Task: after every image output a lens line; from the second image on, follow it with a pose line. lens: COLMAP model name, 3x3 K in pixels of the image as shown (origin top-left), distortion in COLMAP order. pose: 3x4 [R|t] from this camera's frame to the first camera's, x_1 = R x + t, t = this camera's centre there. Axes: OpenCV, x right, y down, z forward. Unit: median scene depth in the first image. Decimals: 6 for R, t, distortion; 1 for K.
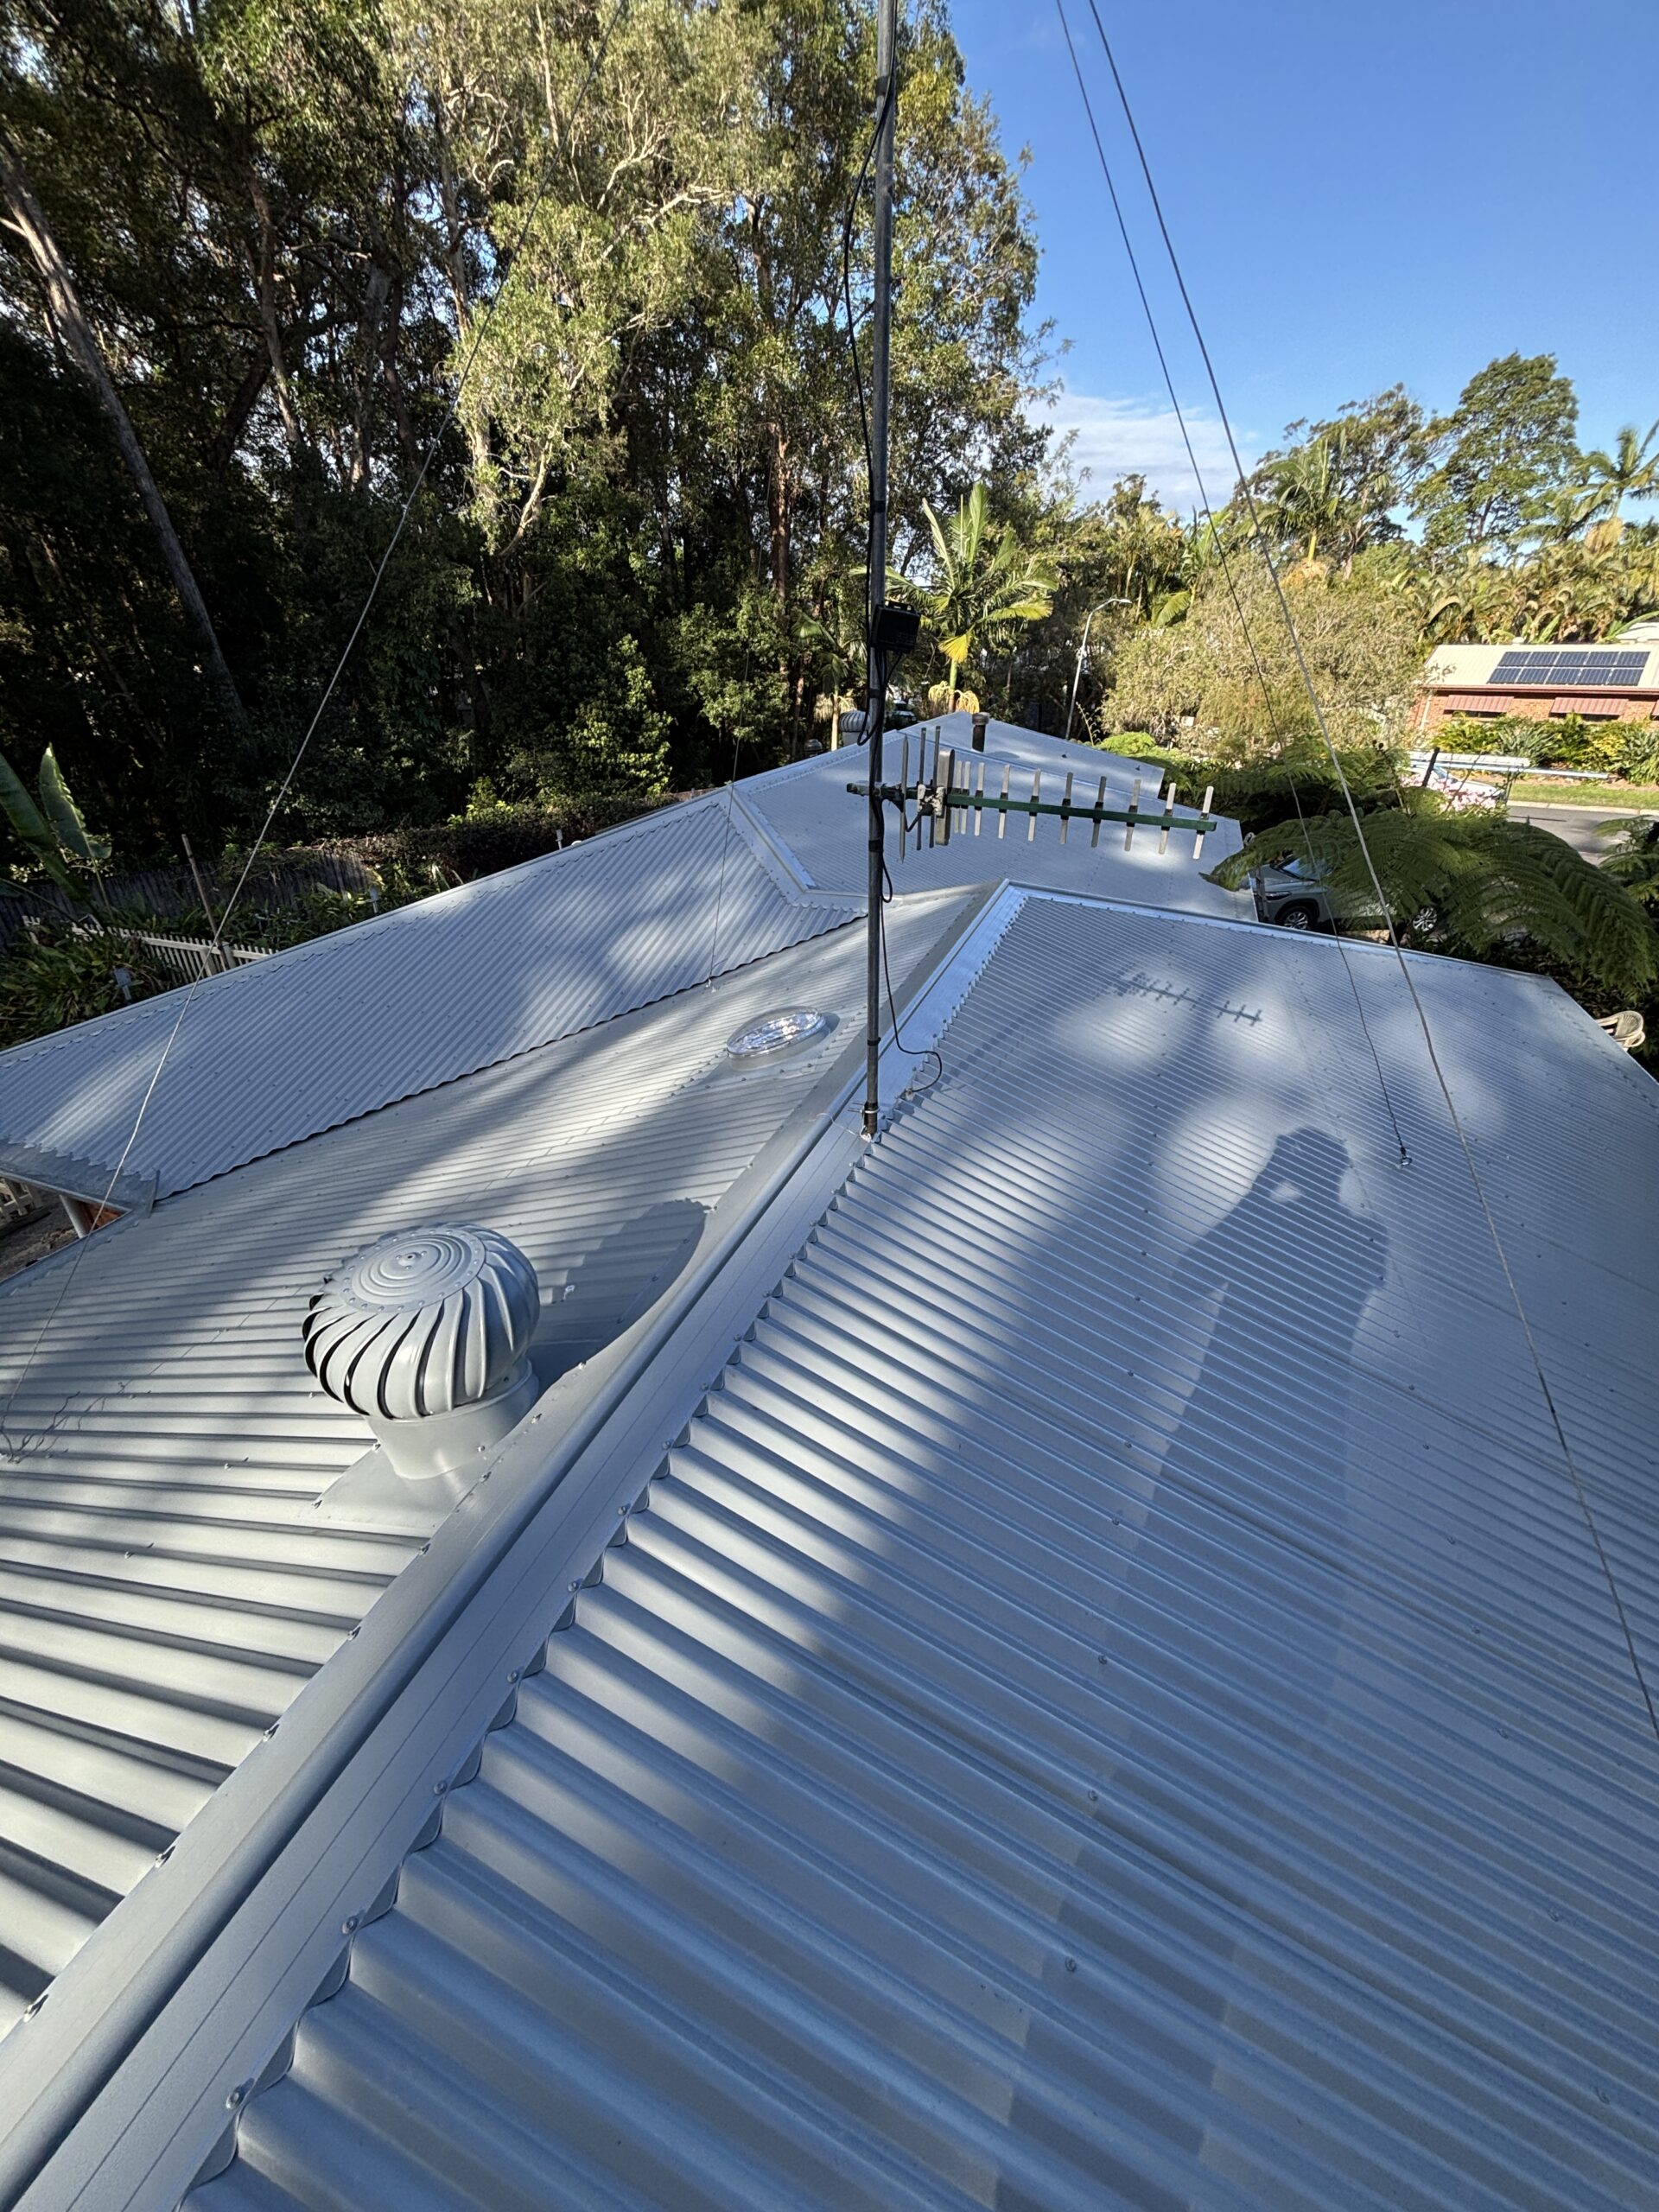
lens RADIAL K [[887.2, 0, 835.1], [0, 887.2, 1097.4], [0, 0, 1]] dist [0.002443, 0.001310]
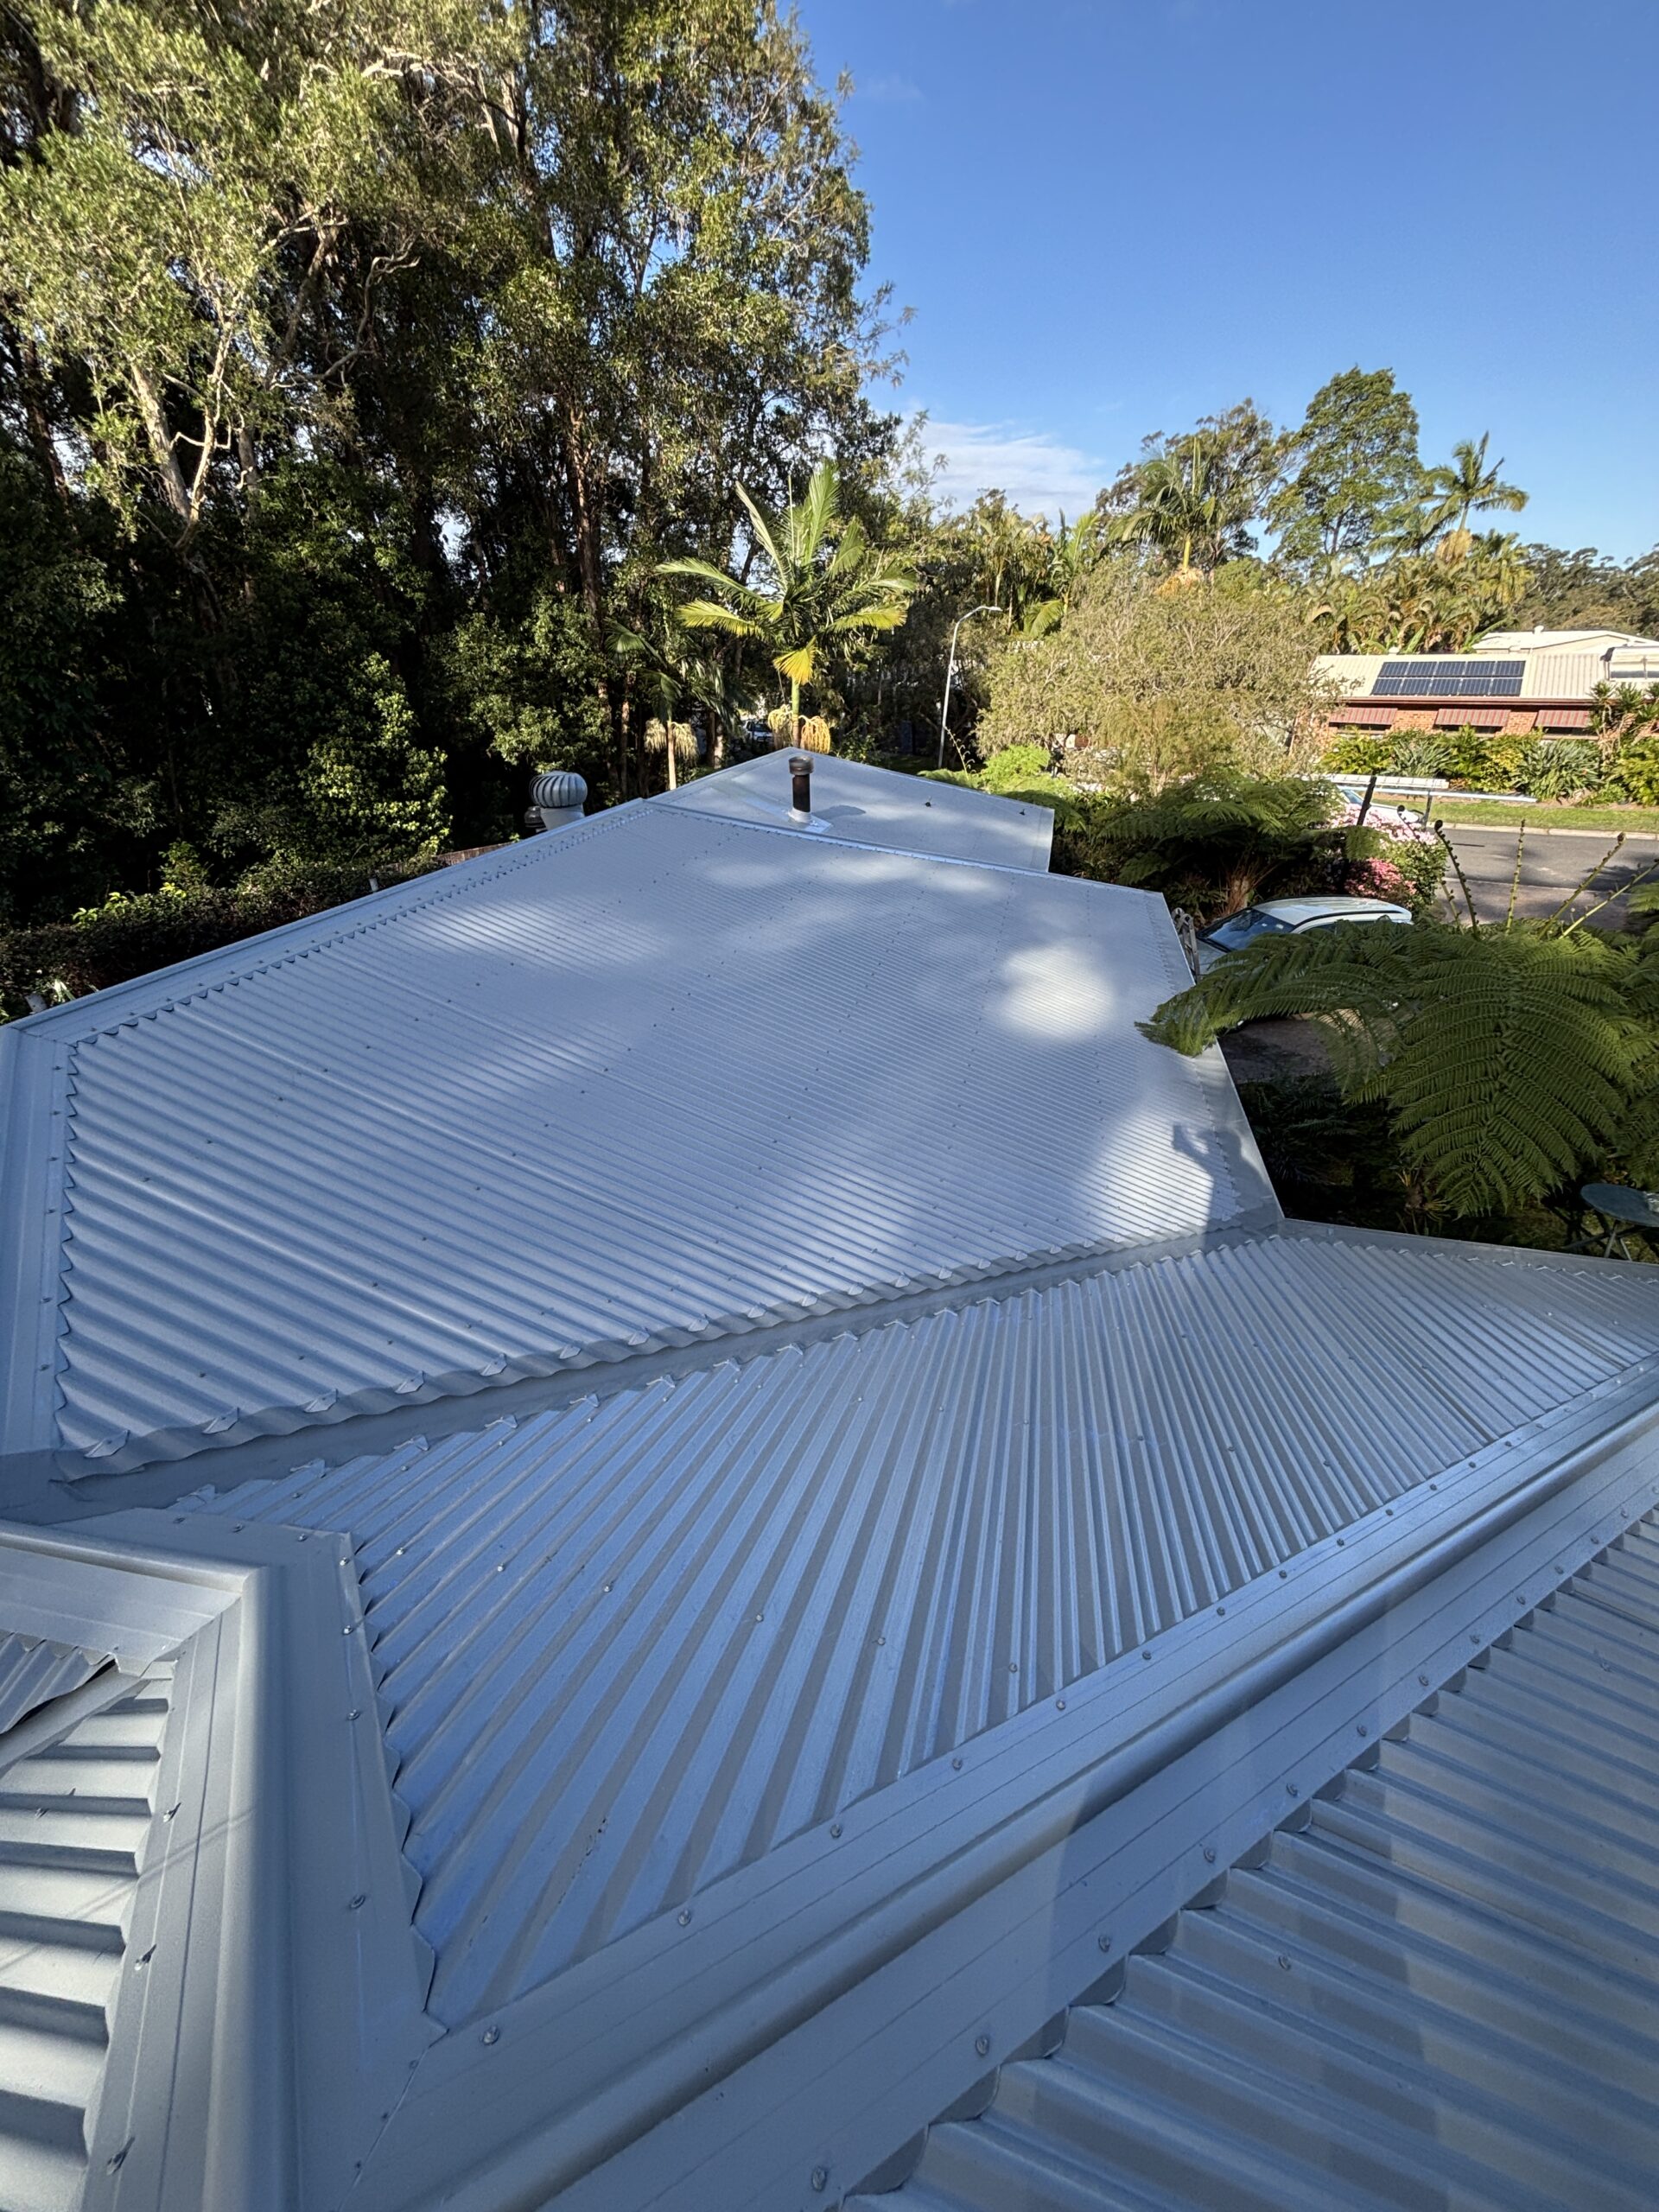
lens RADIAL K [[889.6, 0, 831.0], [0, 889.6, 1097.5], [0, 0, 1]] dist [-0.009201, 0.008442]
pose [[0.993305, -0.060185, 0.098603, 0.051195], [0.061607, 0.998035, -0.011443, -0.078485], [-0.097720, 0.017441, 0.995061, 0.155065]]
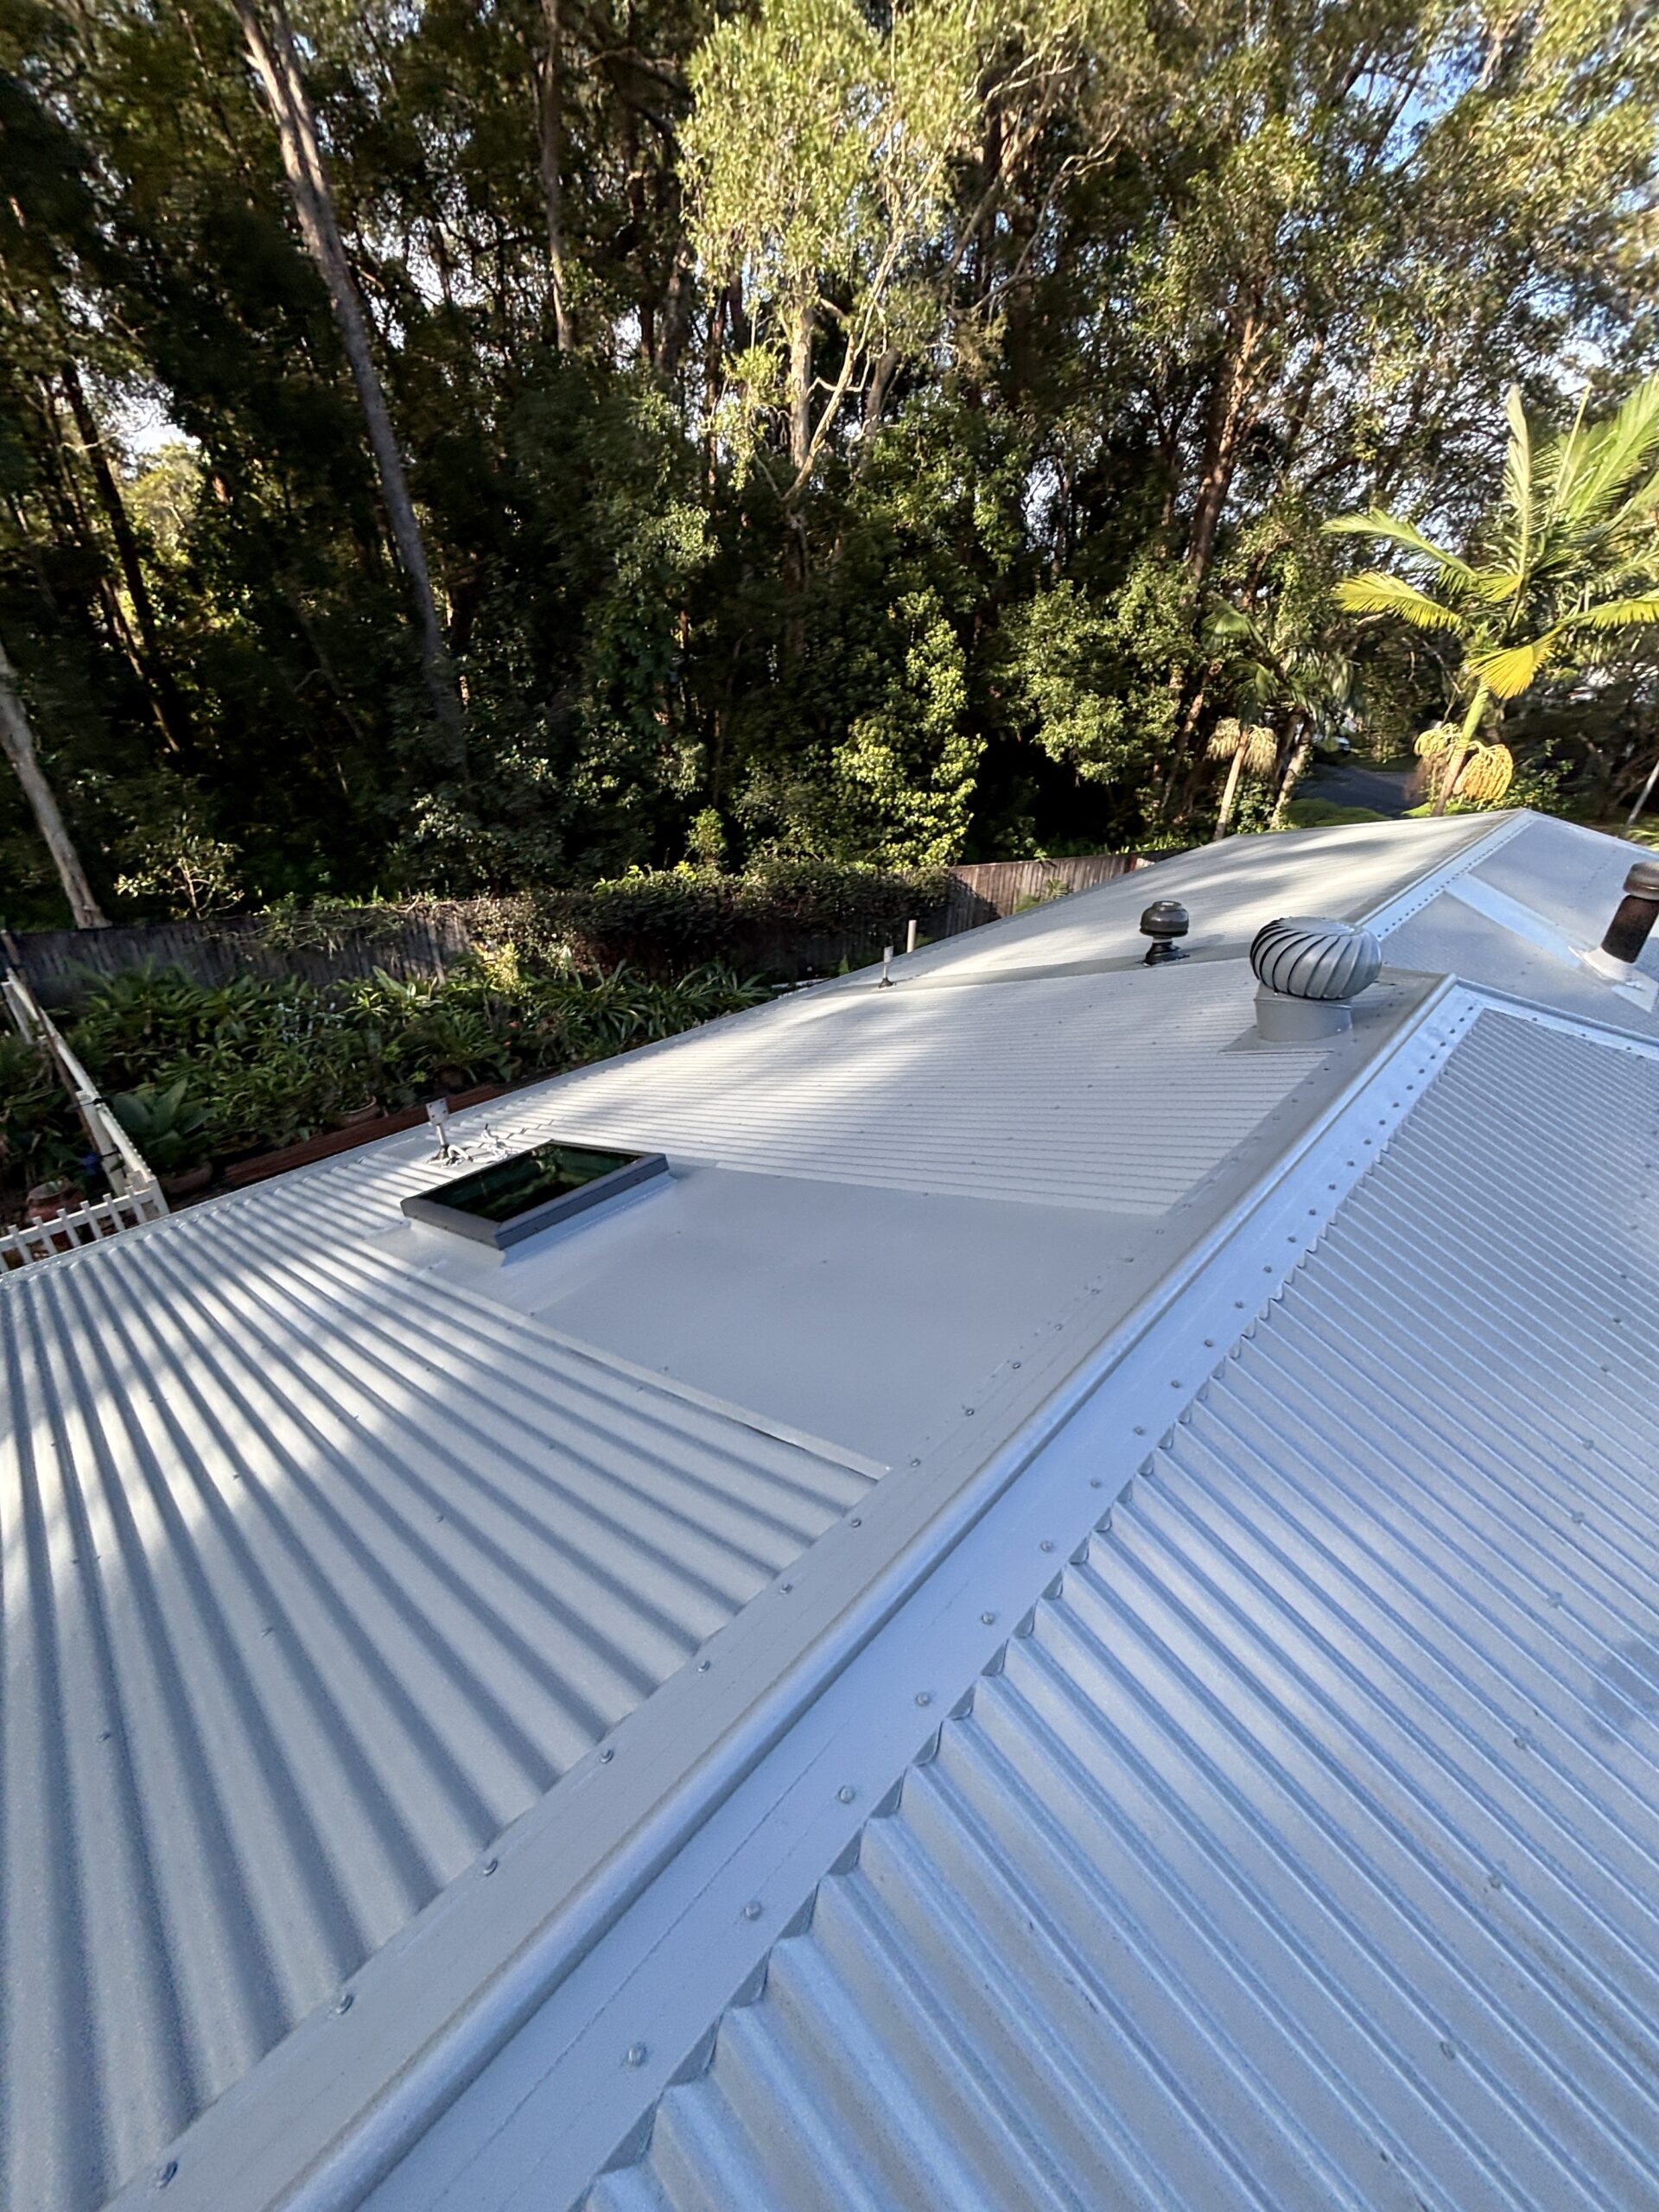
lens RADIAL K [[887.2, 0, 835.1], [0, 887.2, 1097.4], [0, 0, 1]] dist [0.002443, 0.001310]
pose [[0.921124, 0.213929, -0.325216, -0.008567], [-0.210741, 0.976485, 0.045447, -0.141970], [0.327291, 0.026674, 0.944547, 0.270040]]
